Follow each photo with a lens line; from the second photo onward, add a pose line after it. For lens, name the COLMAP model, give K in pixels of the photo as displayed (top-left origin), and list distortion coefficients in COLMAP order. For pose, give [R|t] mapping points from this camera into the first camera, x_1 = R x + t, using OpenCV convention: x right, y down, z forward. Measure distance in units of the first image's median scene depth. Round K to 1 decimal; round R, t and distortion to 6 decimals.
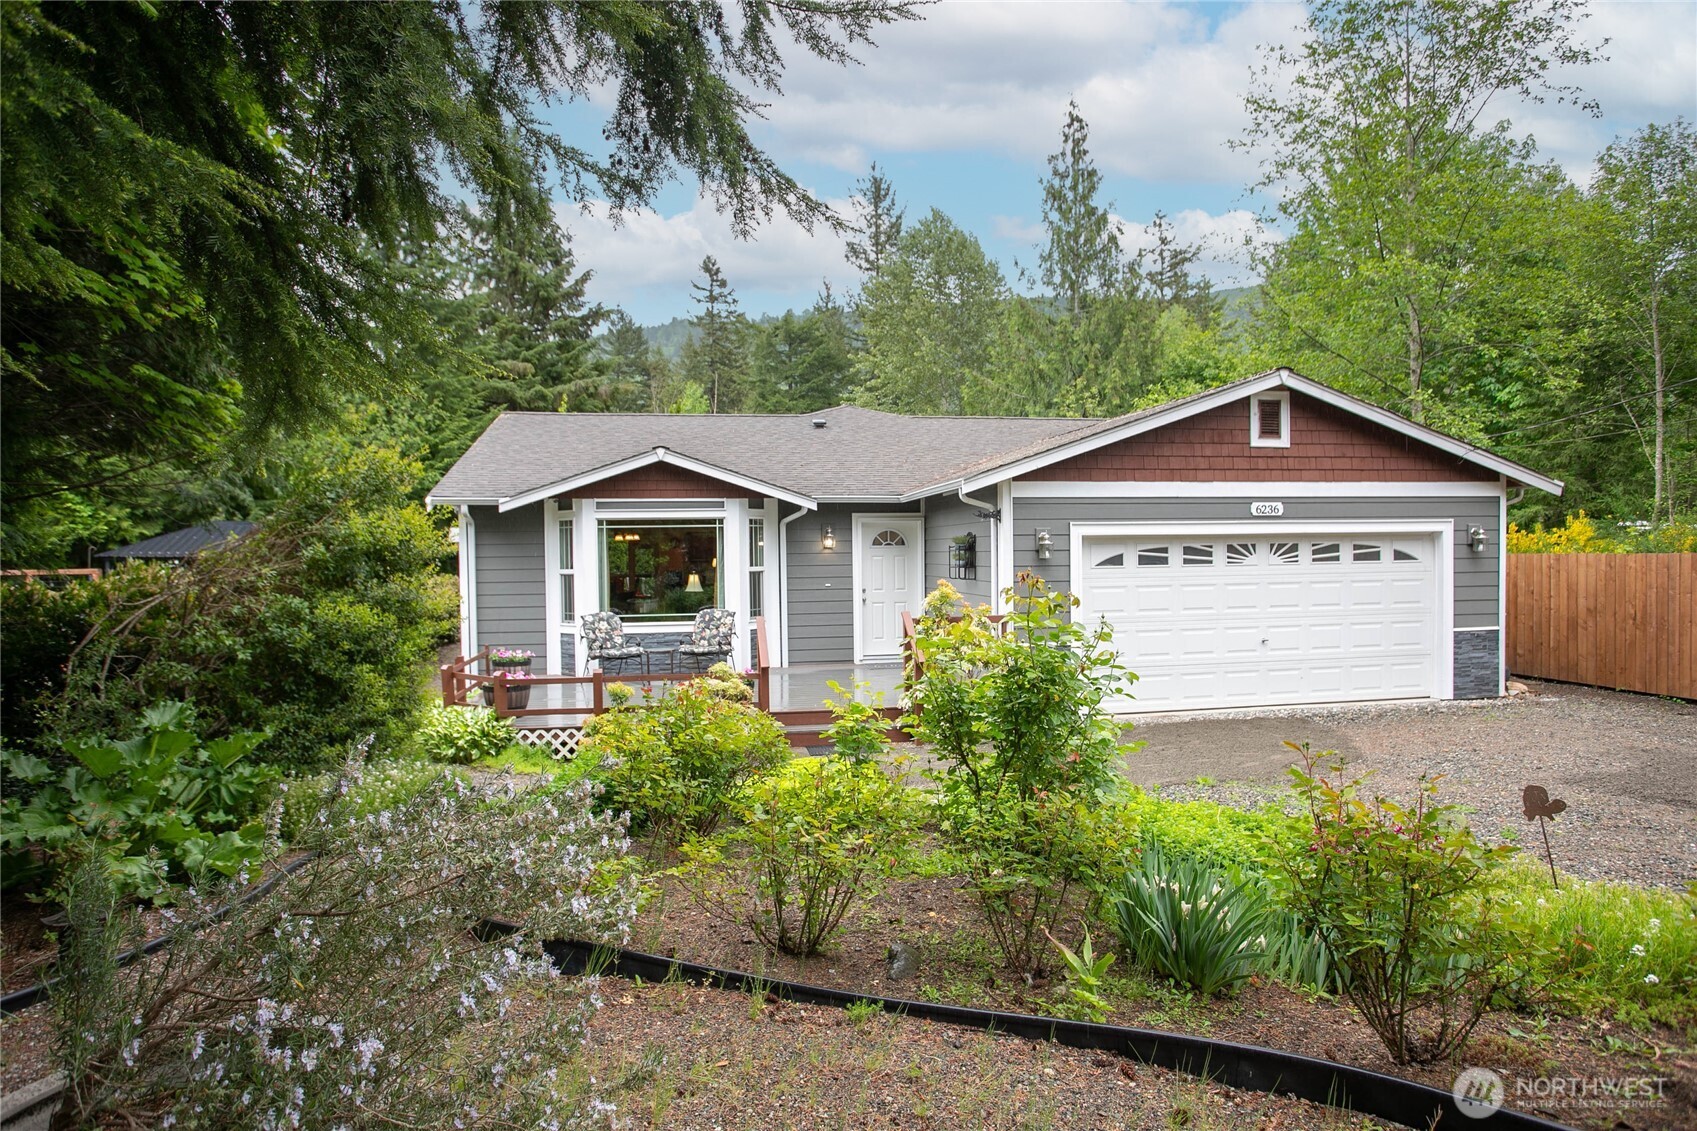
lens RADIAL K [[973.1, 0, 840.8], [0, 973.1, 573.1], [0, 0, 1]] dist [-0.052197, 0.027315]
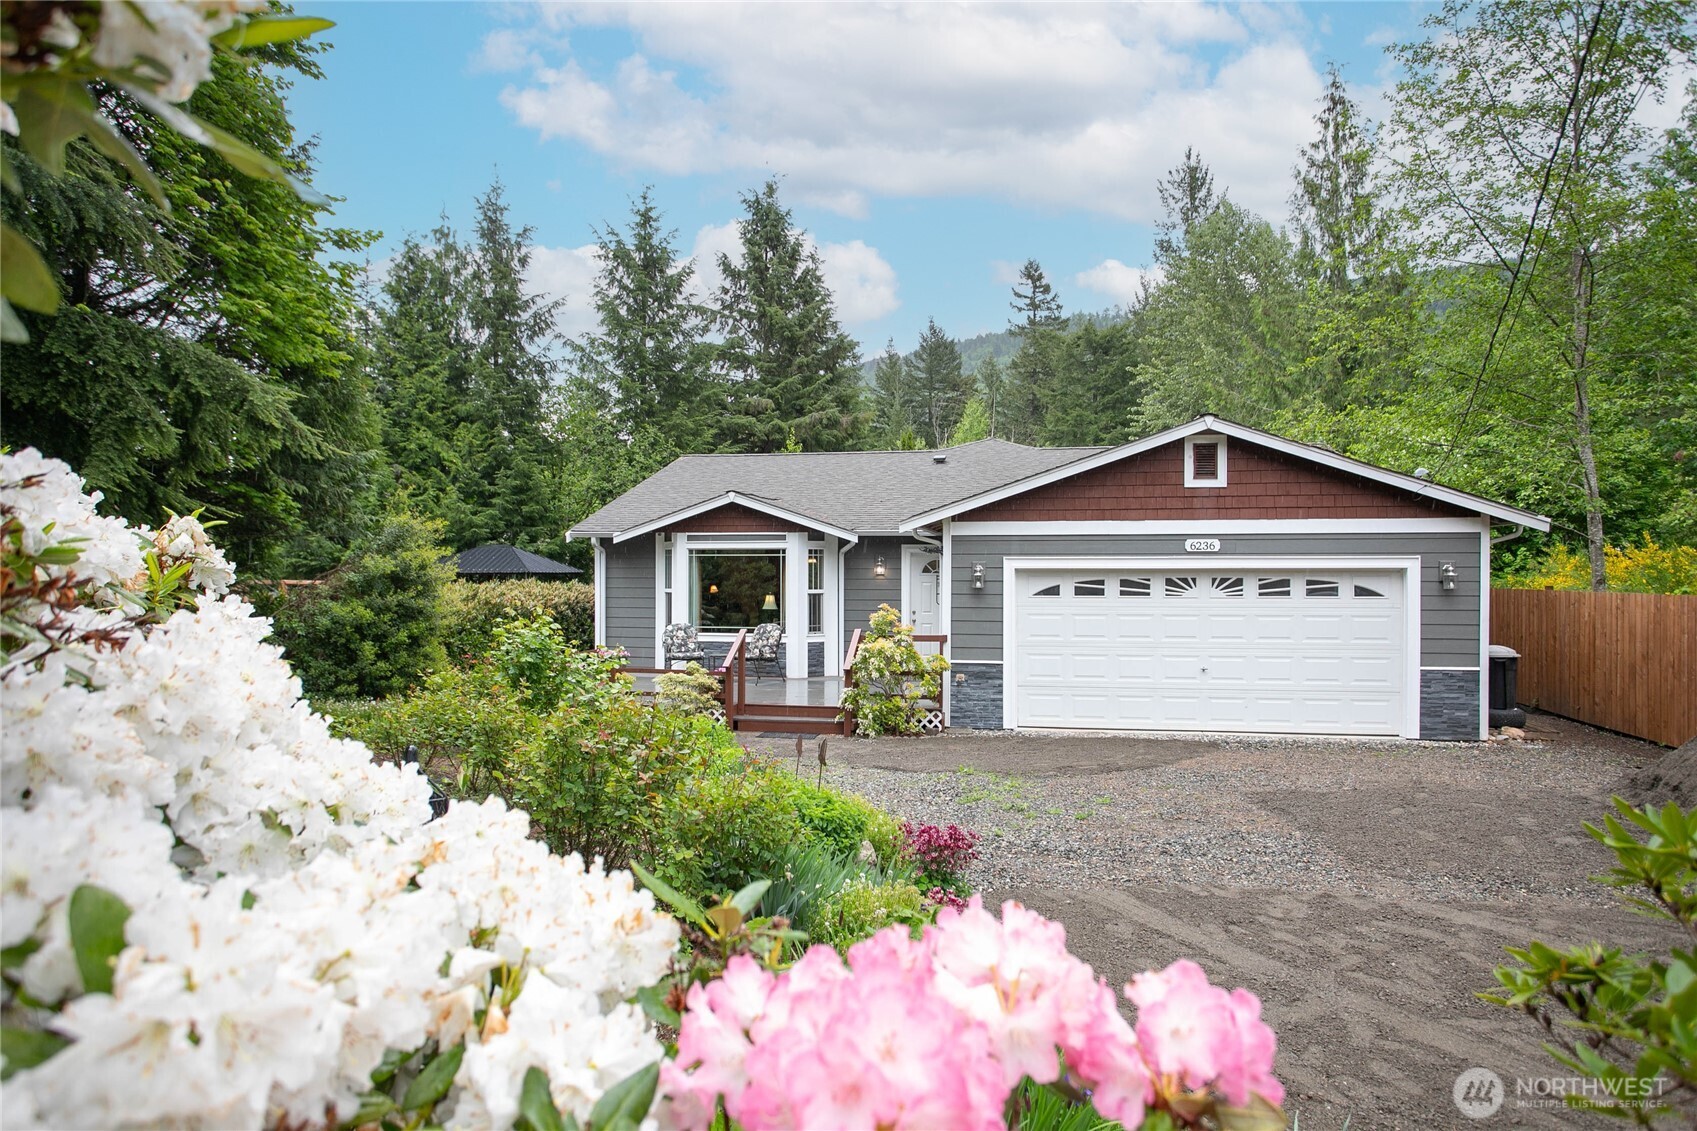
lens RADIAL K [[1051.0, 0, 842.4], [0, 1051.0, 574.5], [0, 0, 1]] dist [-0.026537, 0.016533]
pose [[0.933681, 0.015414, -0.357774, 0.450956], [-0.021254, 0.999697, -0.012395, -0.010679], [0.357474, 0.019177, 0.933726, -0.206863]]
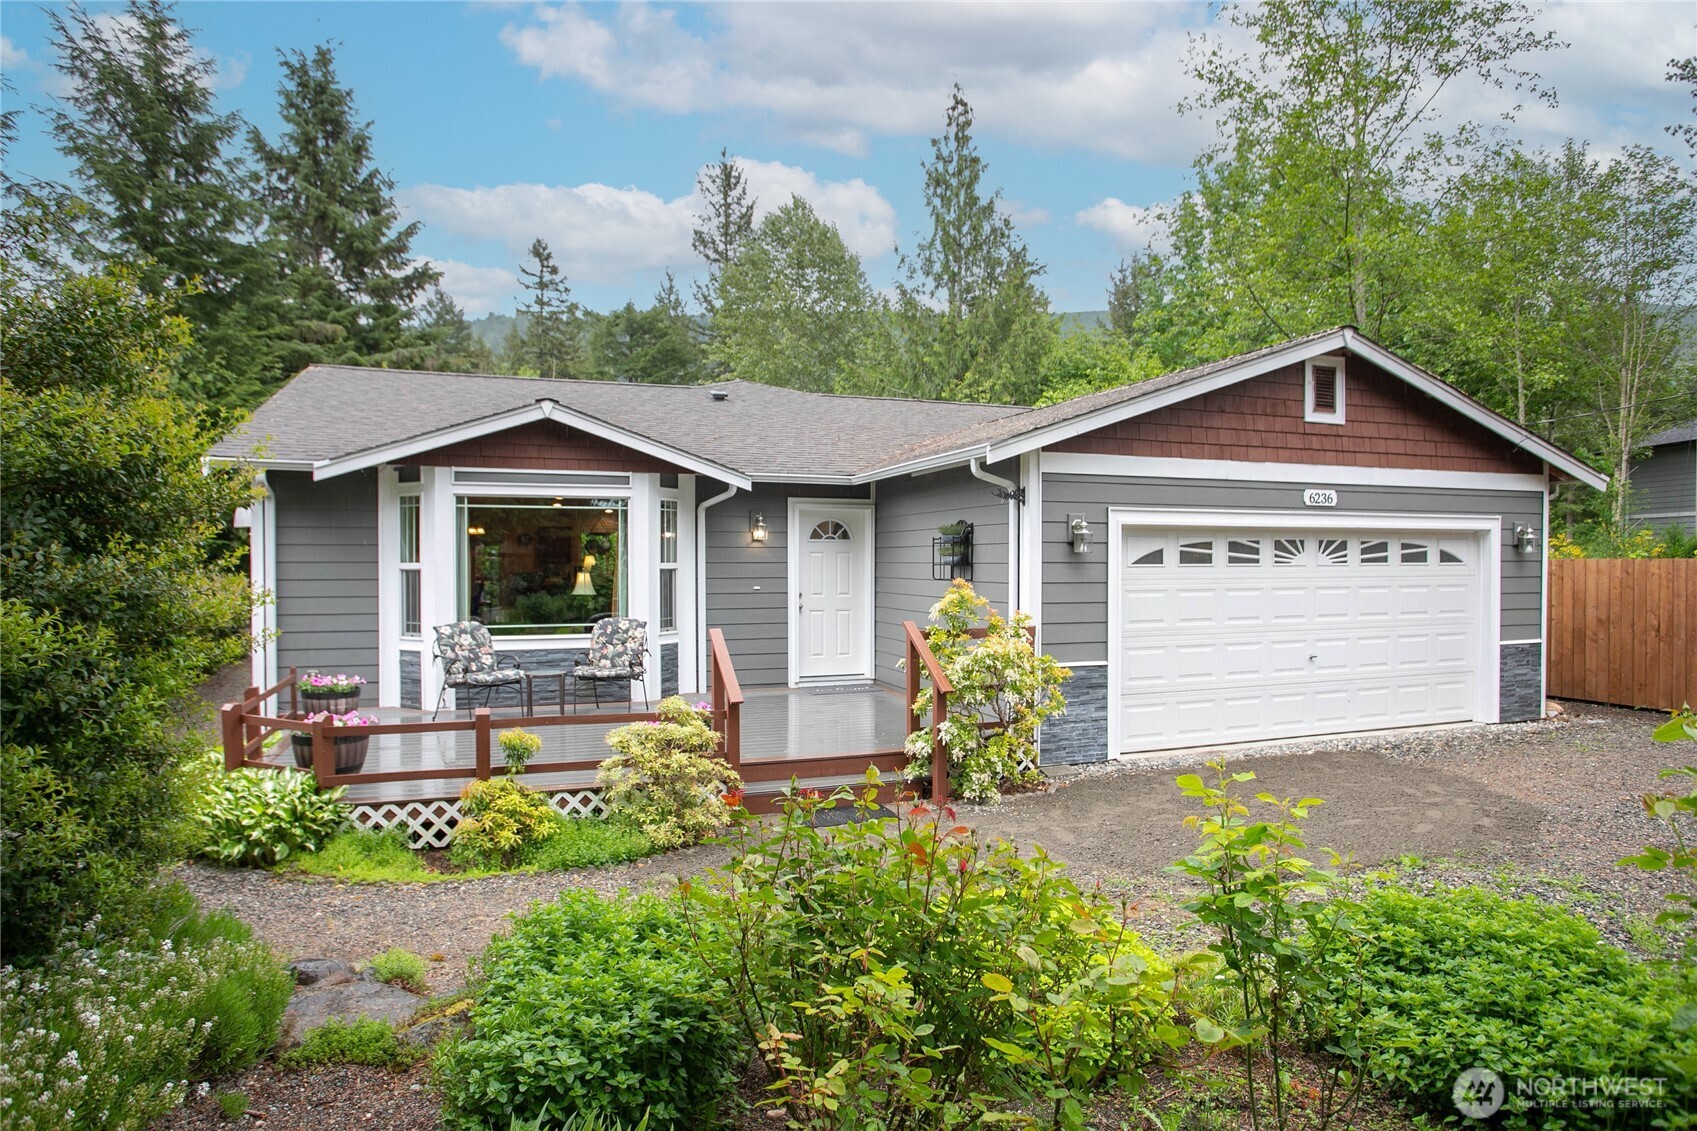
lens RADIAL K [[973.1, 0, 844.1], [0, 973.1, 576.1], [0, 0, 1]] dist [-0.052197, 0.027315]
pose [[0.982937, 0.009591, 0.183693, -0.102644], [-0.008300, 0.999935, -0.007796, 0.009794], [-0.183756, 0.006138, 0.982953, 0.245323]]
